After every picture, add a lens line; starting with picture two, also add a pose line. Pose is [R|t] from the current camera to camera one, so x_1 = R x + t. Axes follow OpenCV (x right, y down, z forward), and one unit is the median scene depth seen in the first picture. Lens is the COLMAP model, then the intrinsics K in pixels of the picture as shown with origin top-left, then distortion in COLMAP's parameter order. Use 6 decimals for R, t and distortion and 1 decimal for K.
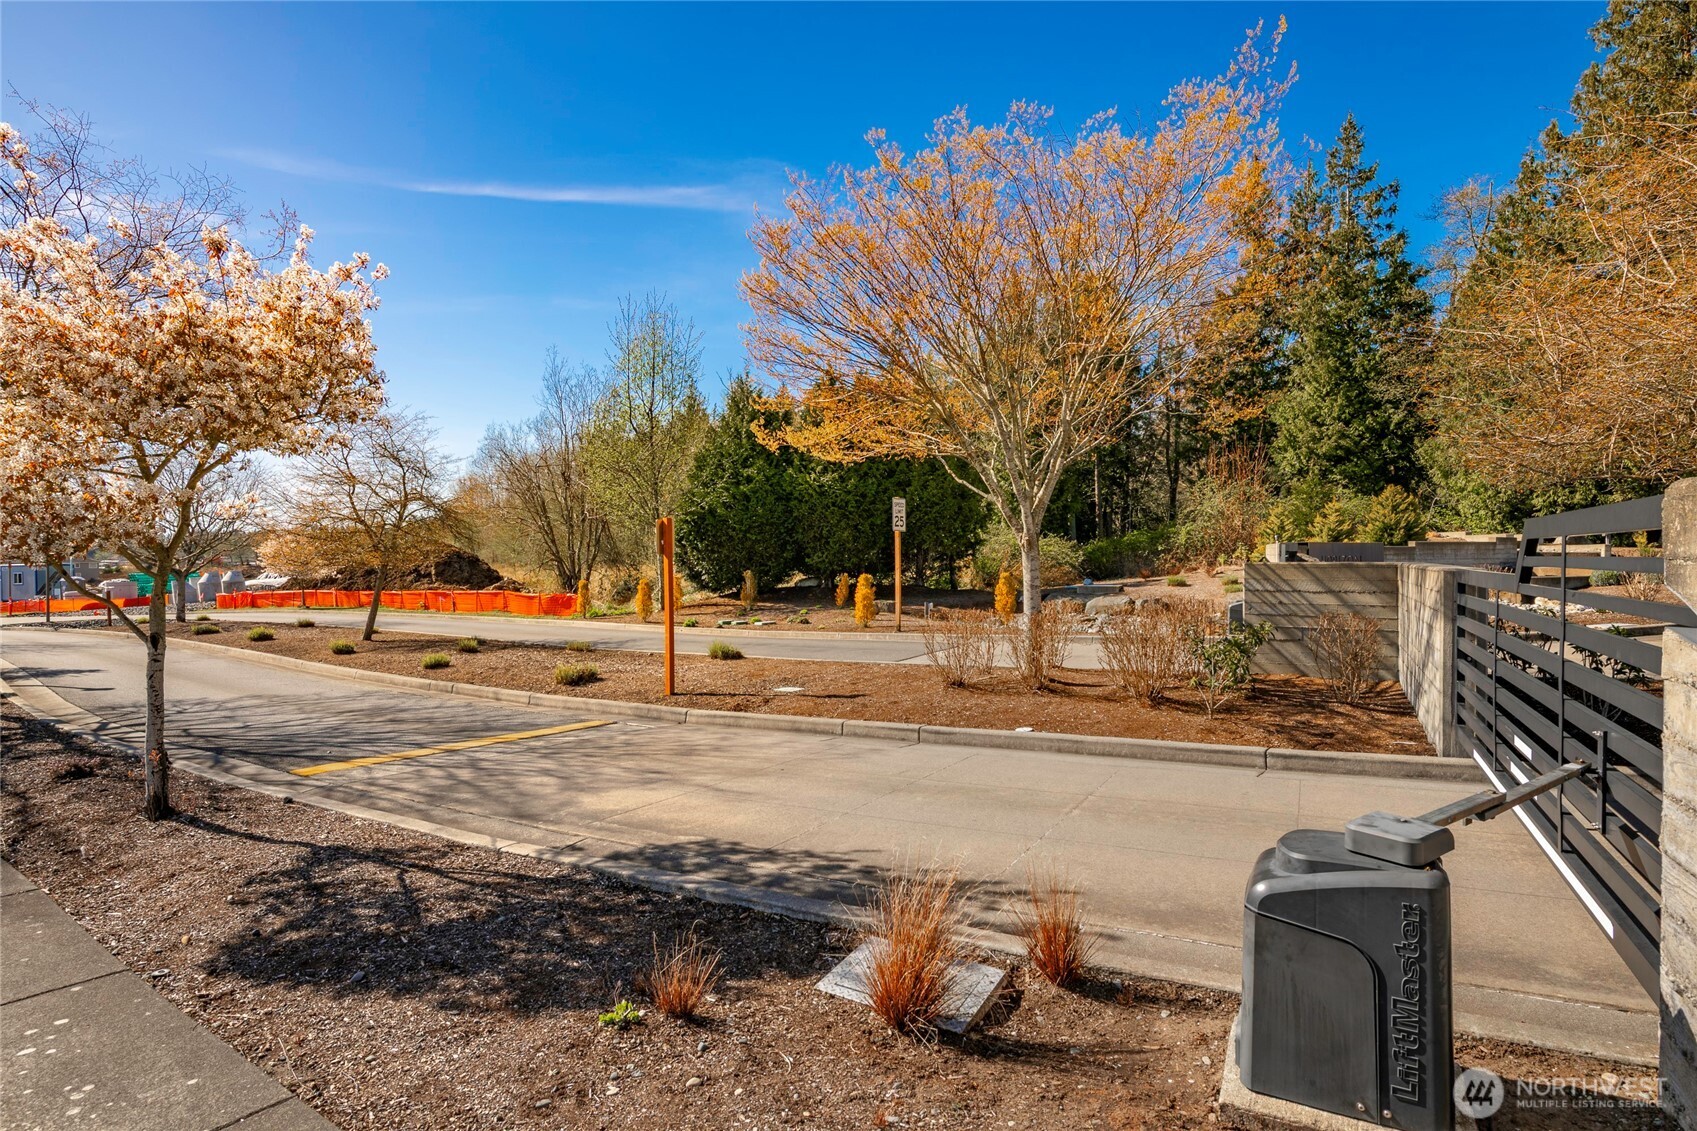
lens RADIAL K [[864.0, 0, 854.1], [0, 864.0, 558.5], [0, 0, 1]] dist [0.002187, 0.000485]
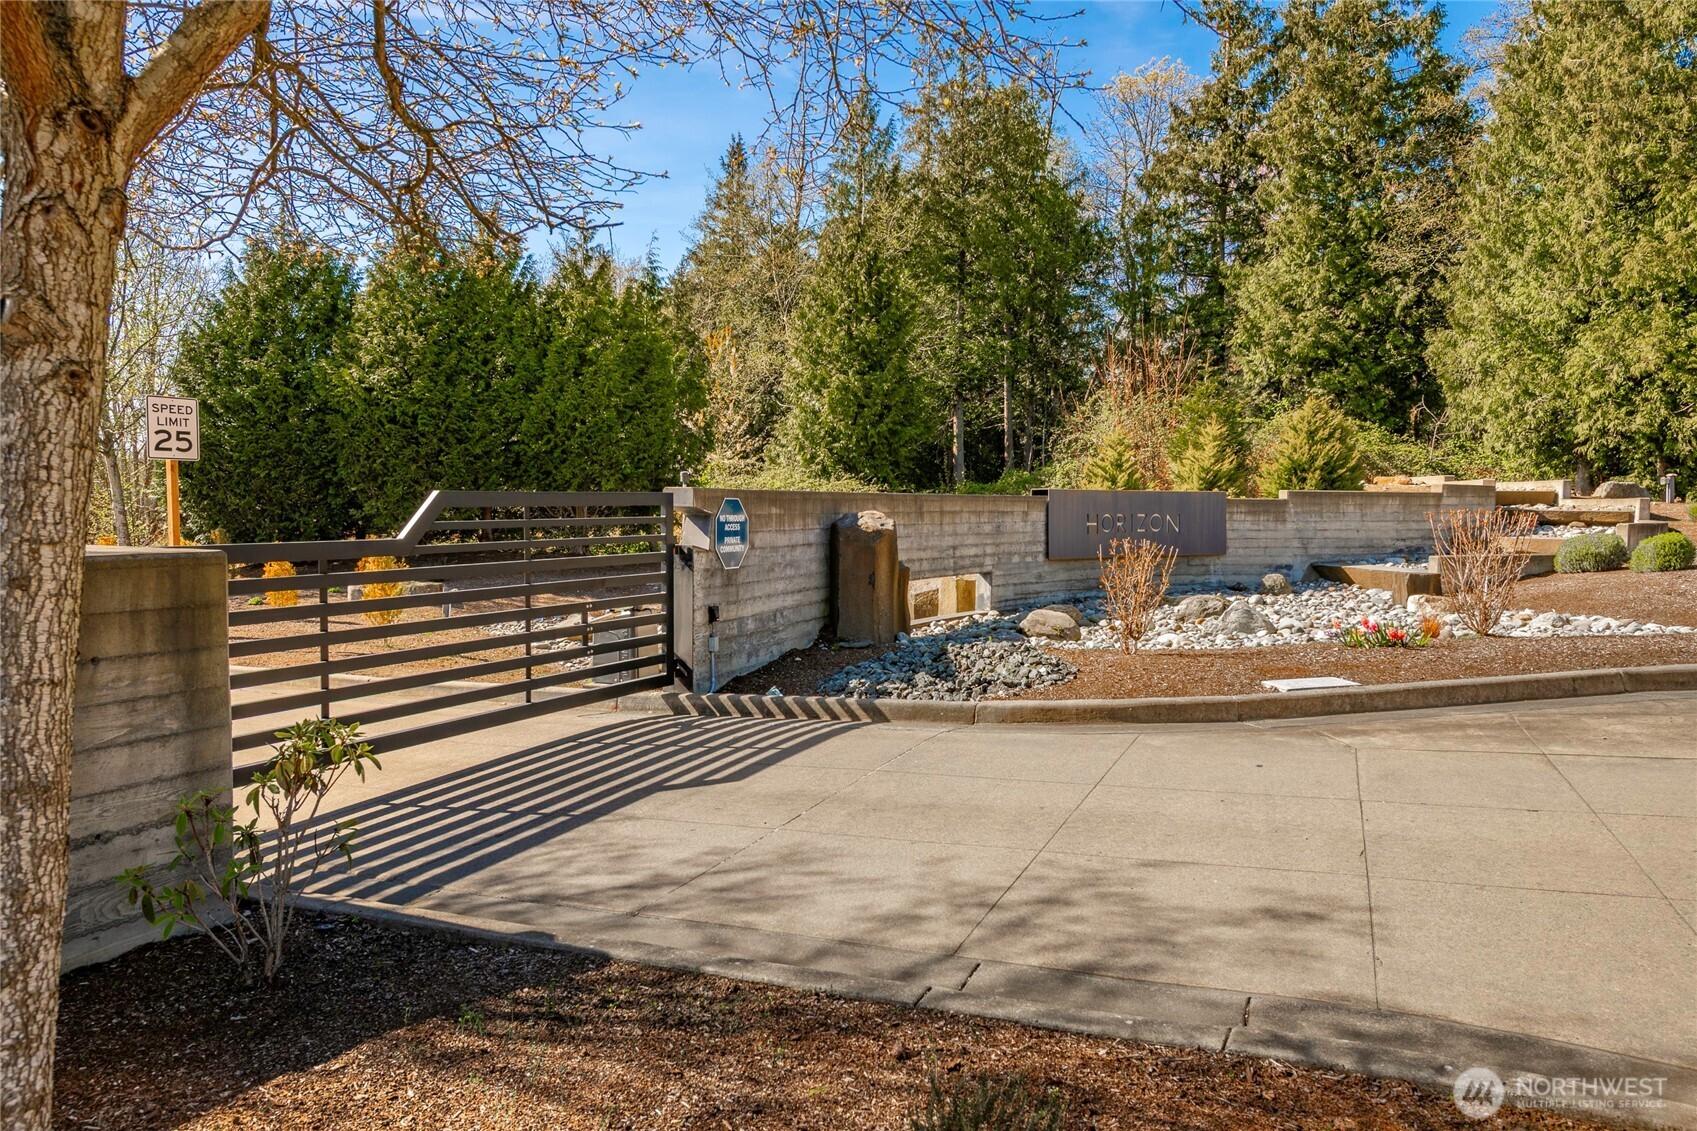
lens RADIAL K [[1151.3, 0, 843.9], [0, 1151.3, 568.8], [0, 0, 1]] dist [0.023035, -0.001539]
pose [[0.999784, 0.007554, 0.019337, 0.186626], [-0.008591, 0.998497, 0.054123, -0.004226], [-0.018899, -0.054278, 0.998347, 0.127727]]
